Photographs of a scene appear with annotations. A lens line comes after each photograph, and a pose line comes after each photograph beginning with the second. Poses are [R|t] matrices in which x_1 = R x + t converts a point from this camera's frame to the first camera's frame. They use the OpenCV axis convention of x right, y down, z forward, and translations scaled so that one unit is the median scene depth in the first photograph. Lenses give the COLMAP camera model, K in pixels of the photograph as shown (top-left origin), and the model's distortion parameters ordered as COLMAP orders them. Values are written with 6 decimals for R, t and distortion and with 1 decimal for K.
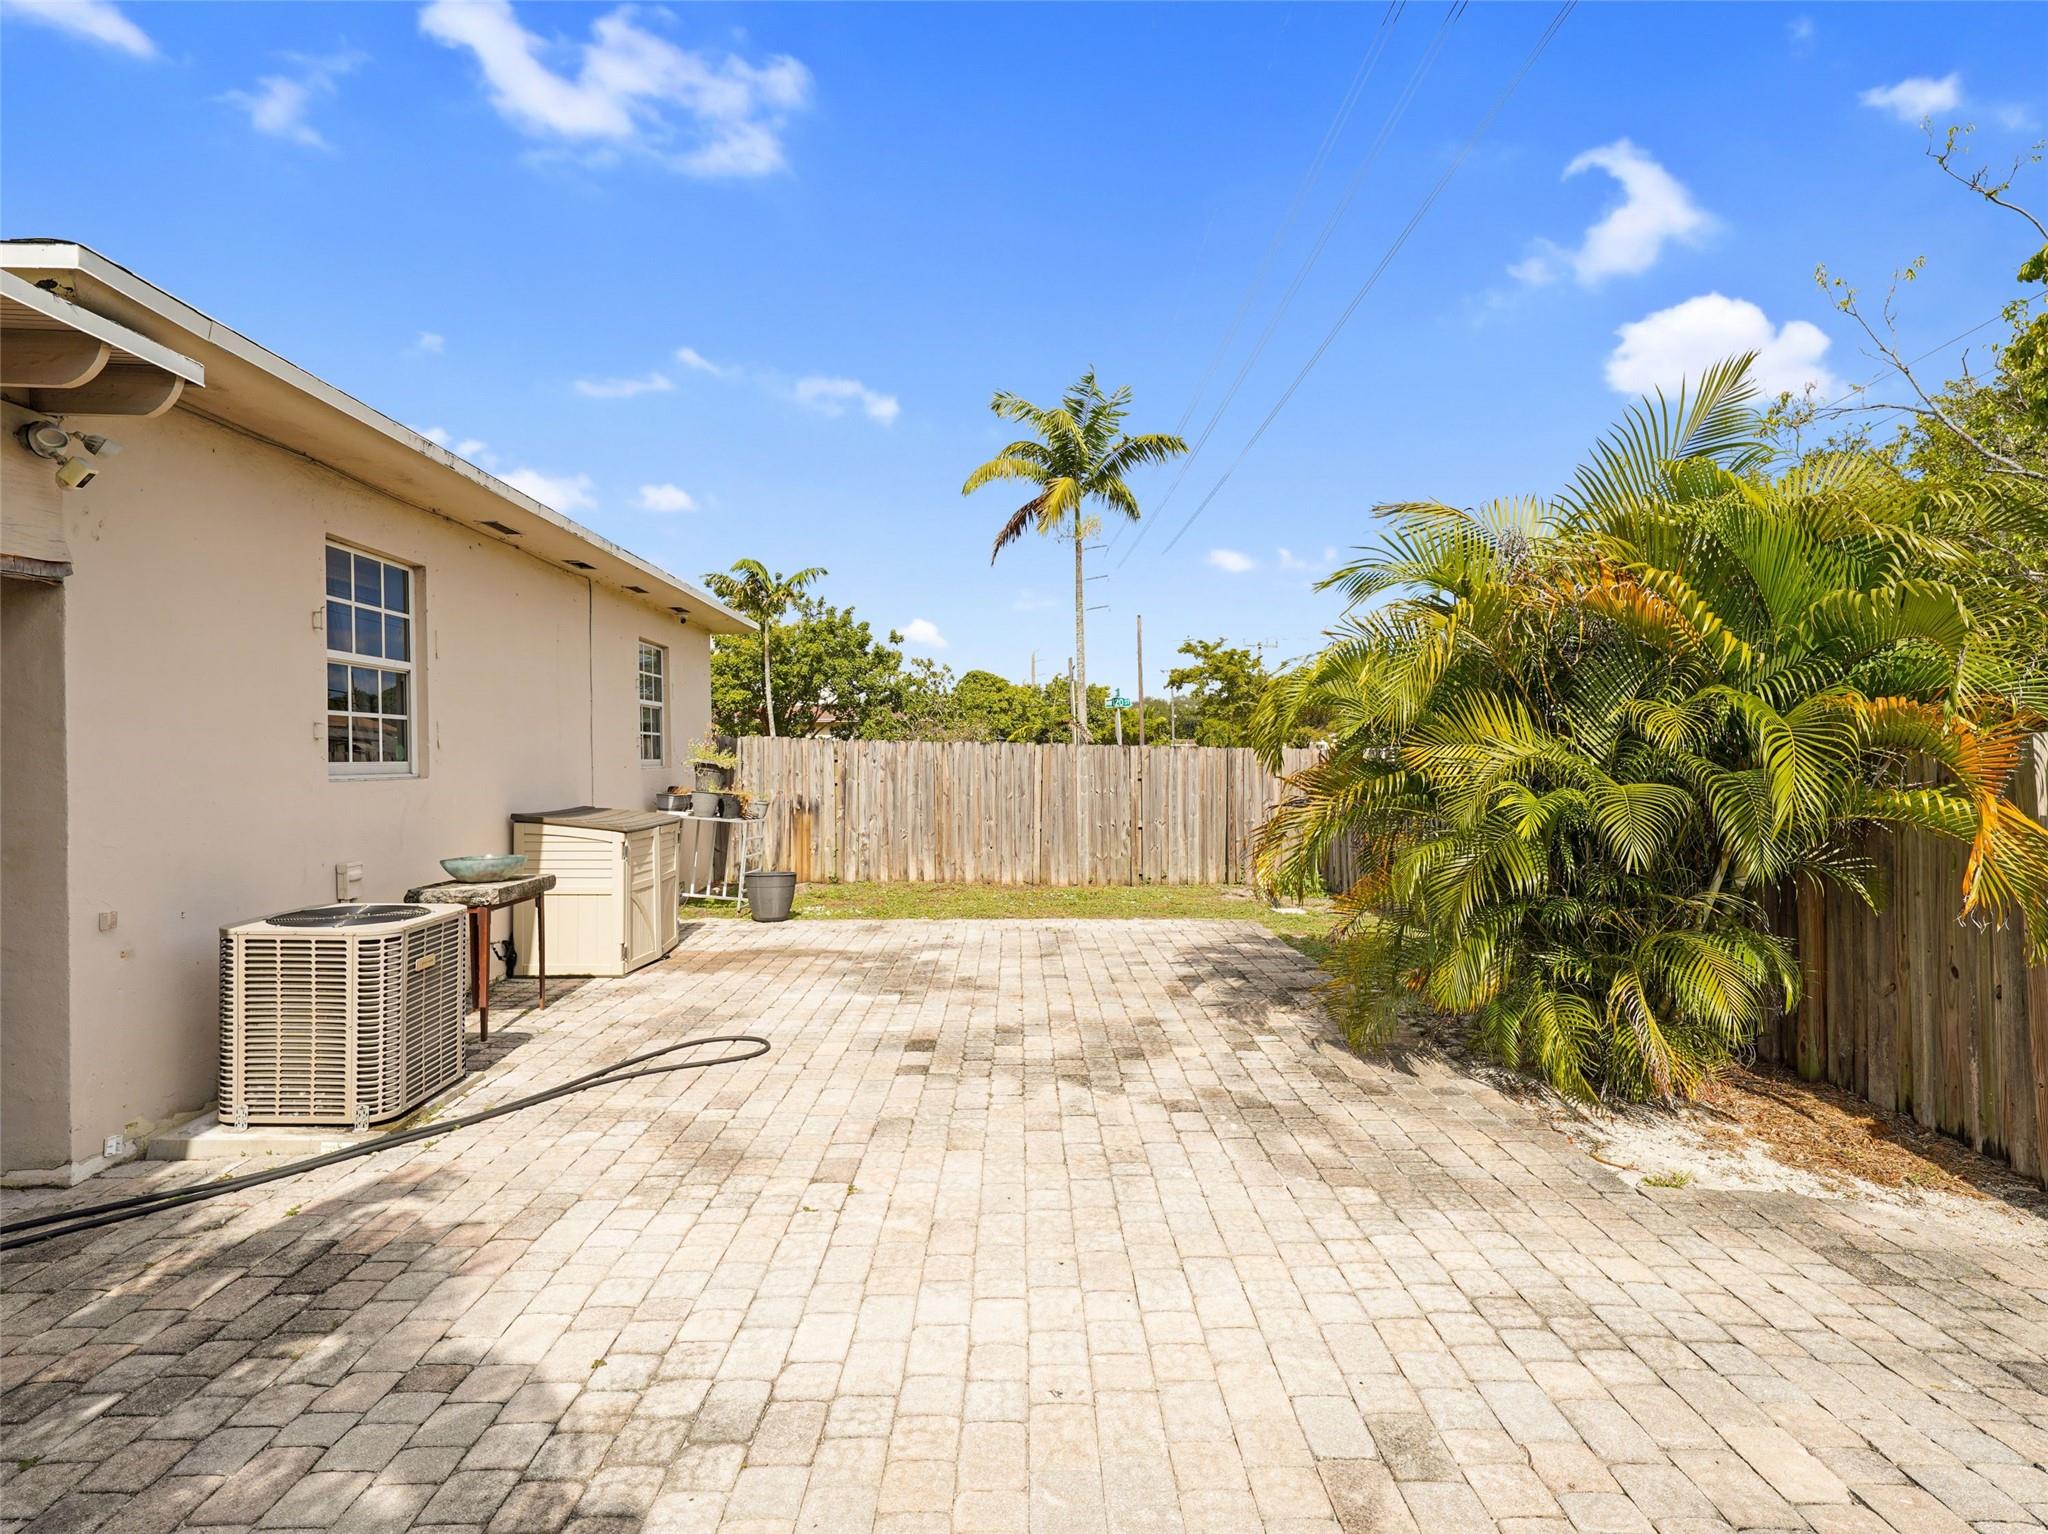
lens RADIAL K [[1041.9, 0, 1019.8], [0, 1041.9, 780.6], [0, 0, 1]] dist [0.012483, 0.000831]
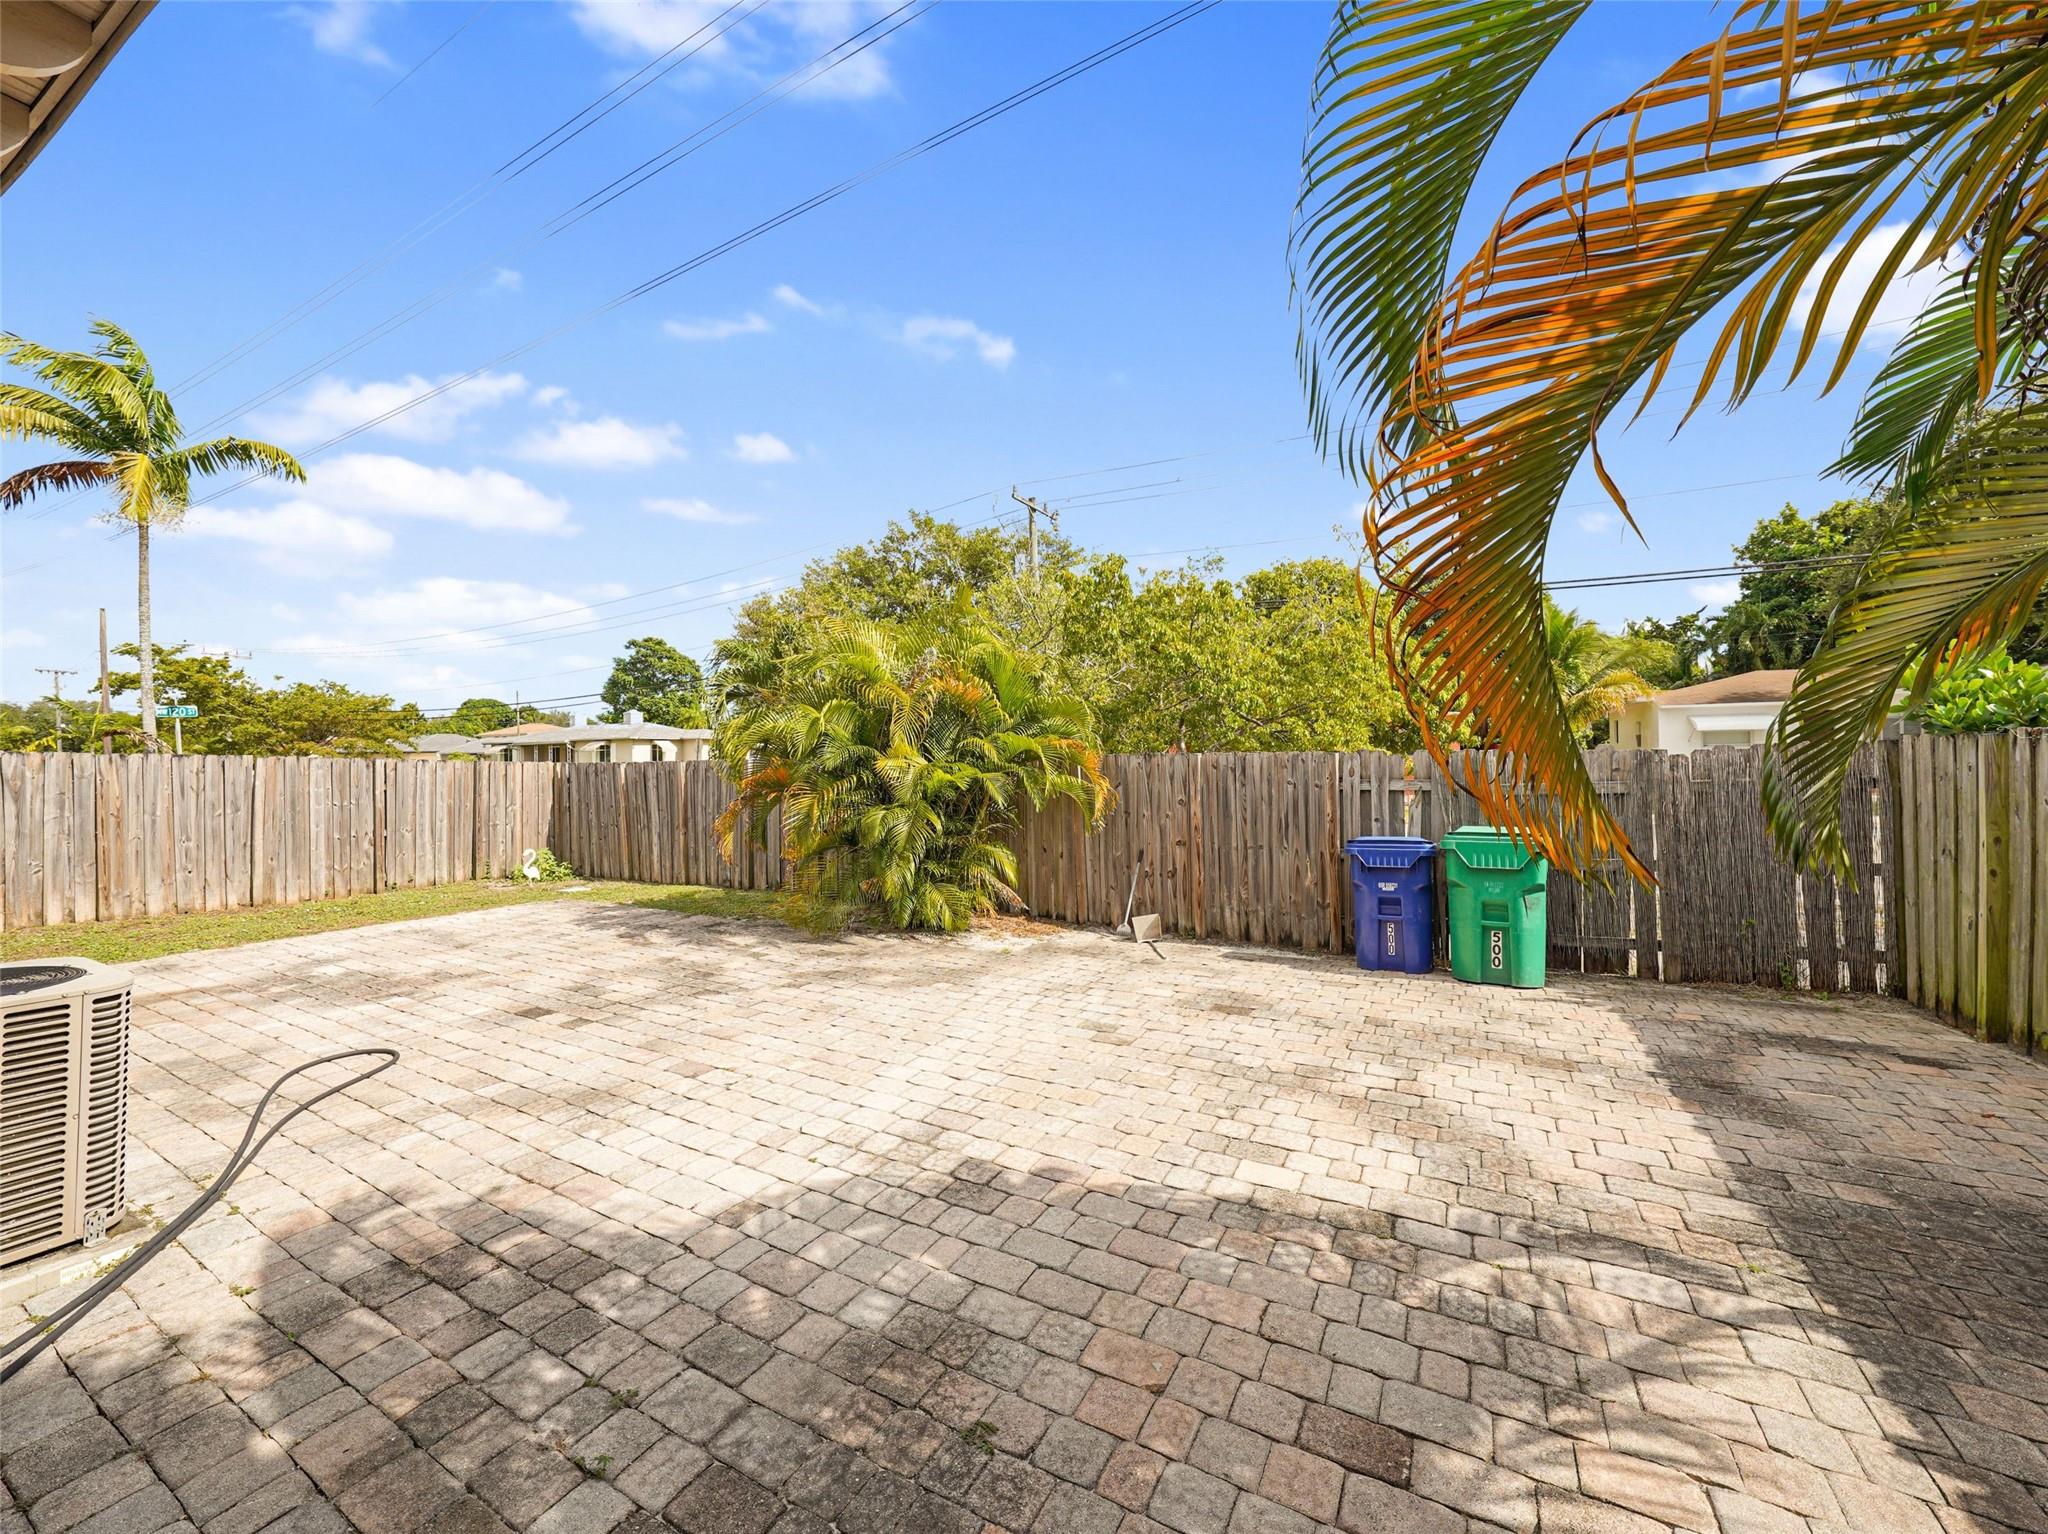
lens RADIAL K [[806.6, 0, 1023.0], [0, 806.6, 761.8], [0, 0, 1]] dist [-0.001942, -0.000155]
pose [[0.492578, 0.002019, 0.870266, -0.628992], [0.026975, 0.999481, -0.017587, 0.002039], [-0.869850, 0.032138, 0.492268, 0.066459]]
